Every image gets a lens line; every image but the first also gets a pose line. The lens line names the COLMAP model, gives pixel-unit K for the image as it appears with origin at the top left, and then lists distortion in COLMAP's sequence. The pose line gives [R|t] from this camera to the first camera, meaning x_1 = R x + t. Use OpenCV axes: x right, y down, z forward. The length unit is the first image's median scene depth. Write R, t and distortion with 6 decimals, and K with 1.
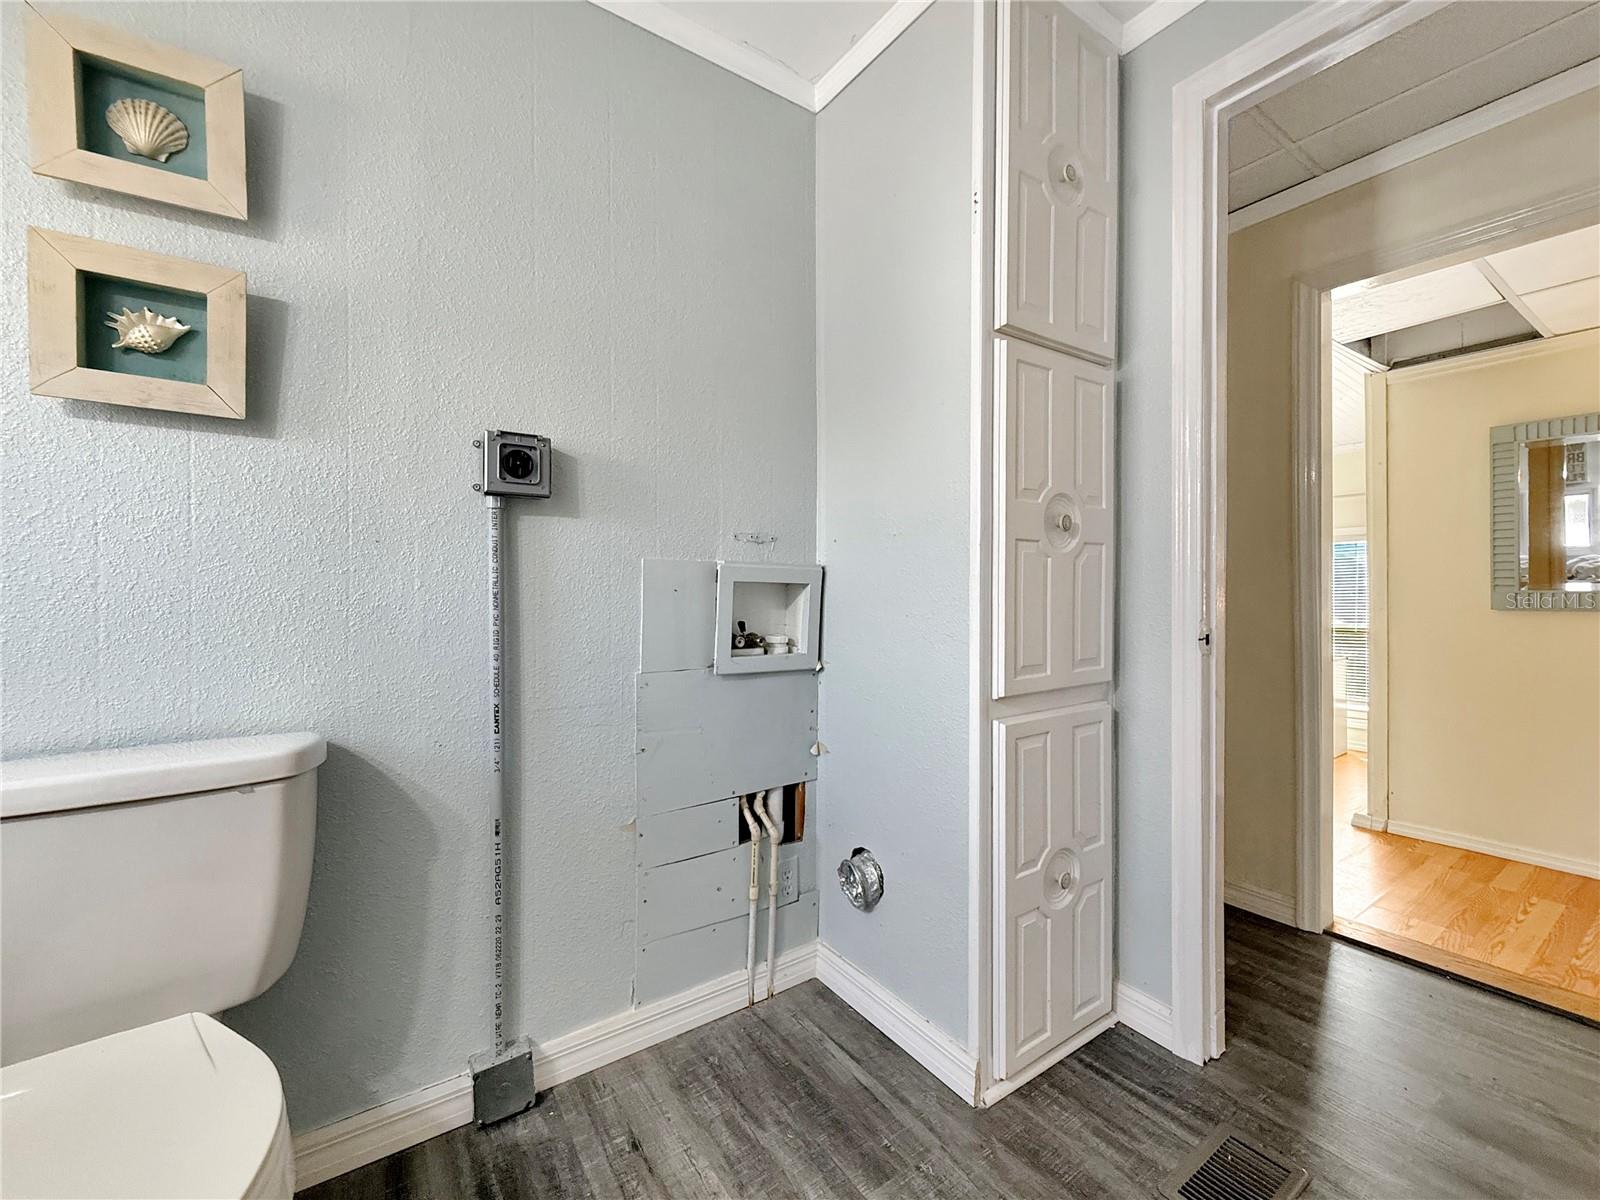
lens RADIAL K [[645.8, 0, 800.0], [0, 645.8, 600.0], [0, 0, 1]] dist [0.001143, 0.000127]
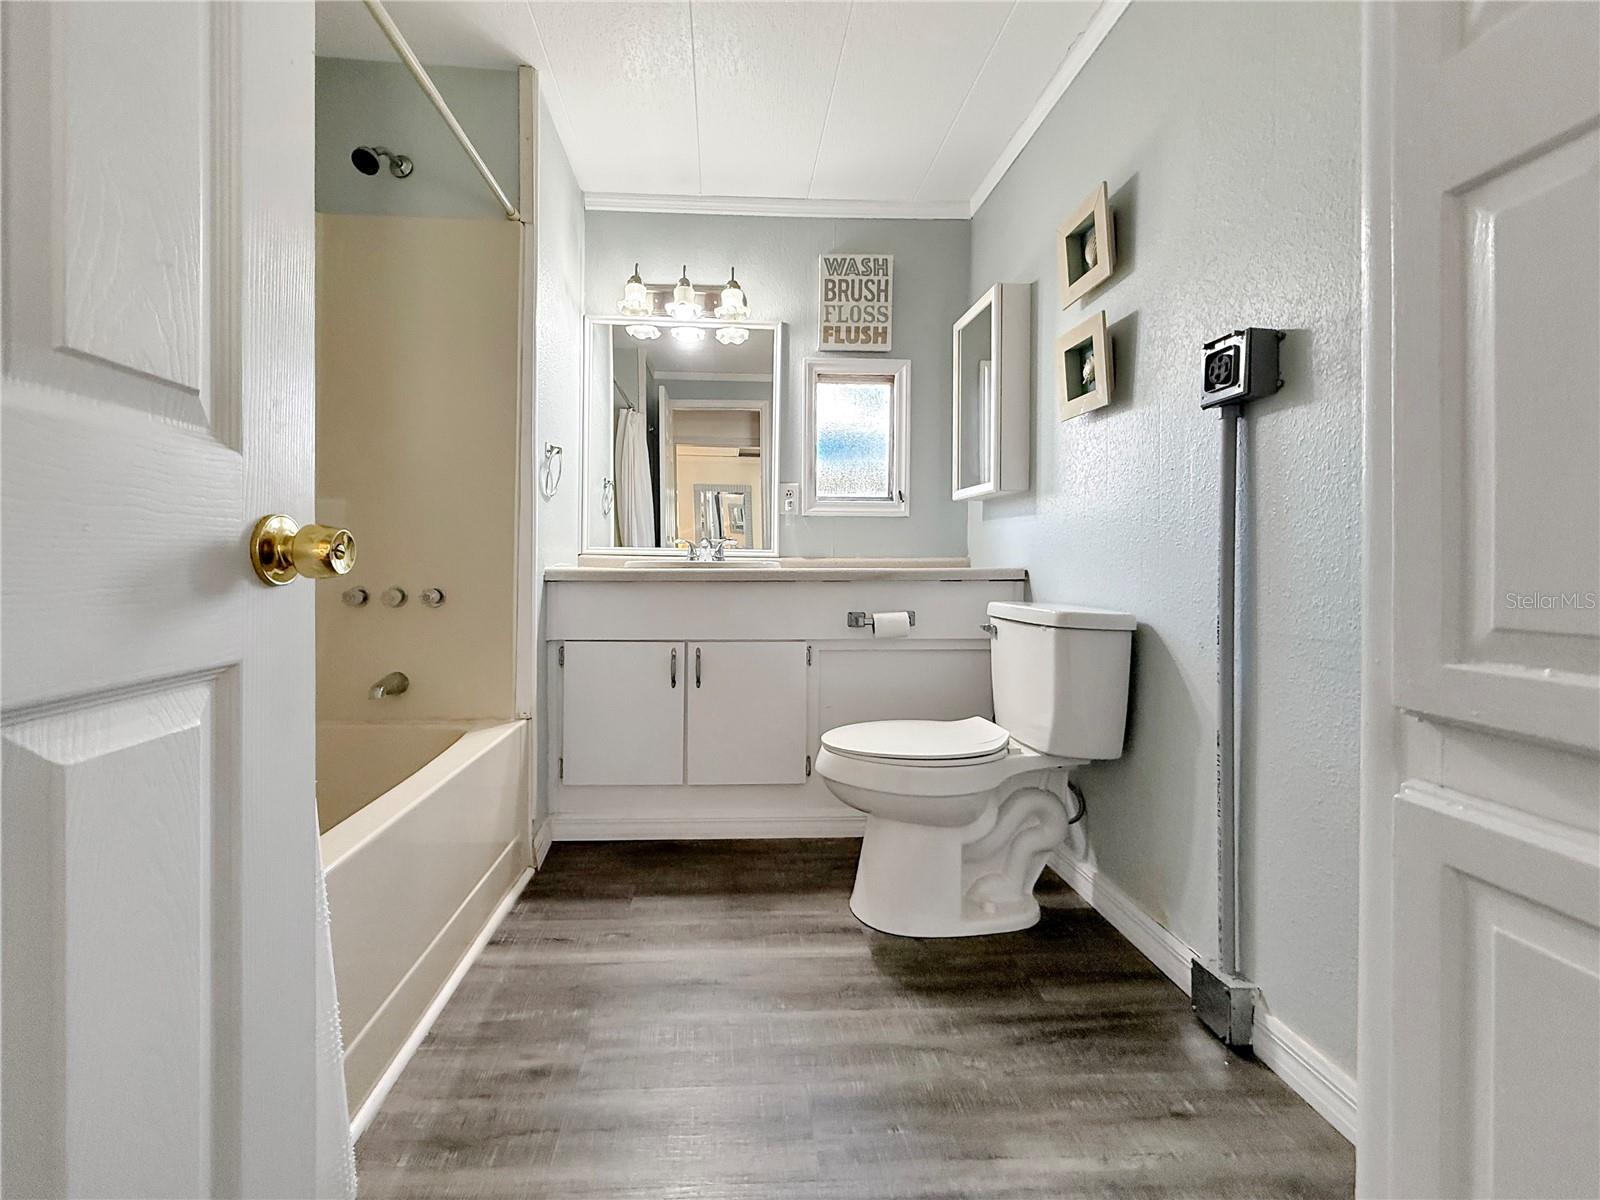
lens RADIAL K [[648.6, 0, 729.5], [0, 648.6, 561.2], [0, 0, 1]] dist [0.000379, 0.000040]
pose [[-0.527335, 0.002961, -0.849653, 0.783831], [-0.009207, 0.999915, 0.009199, 0.074613], [0.849608, 0.012674, -0.527263, 0.883088]]
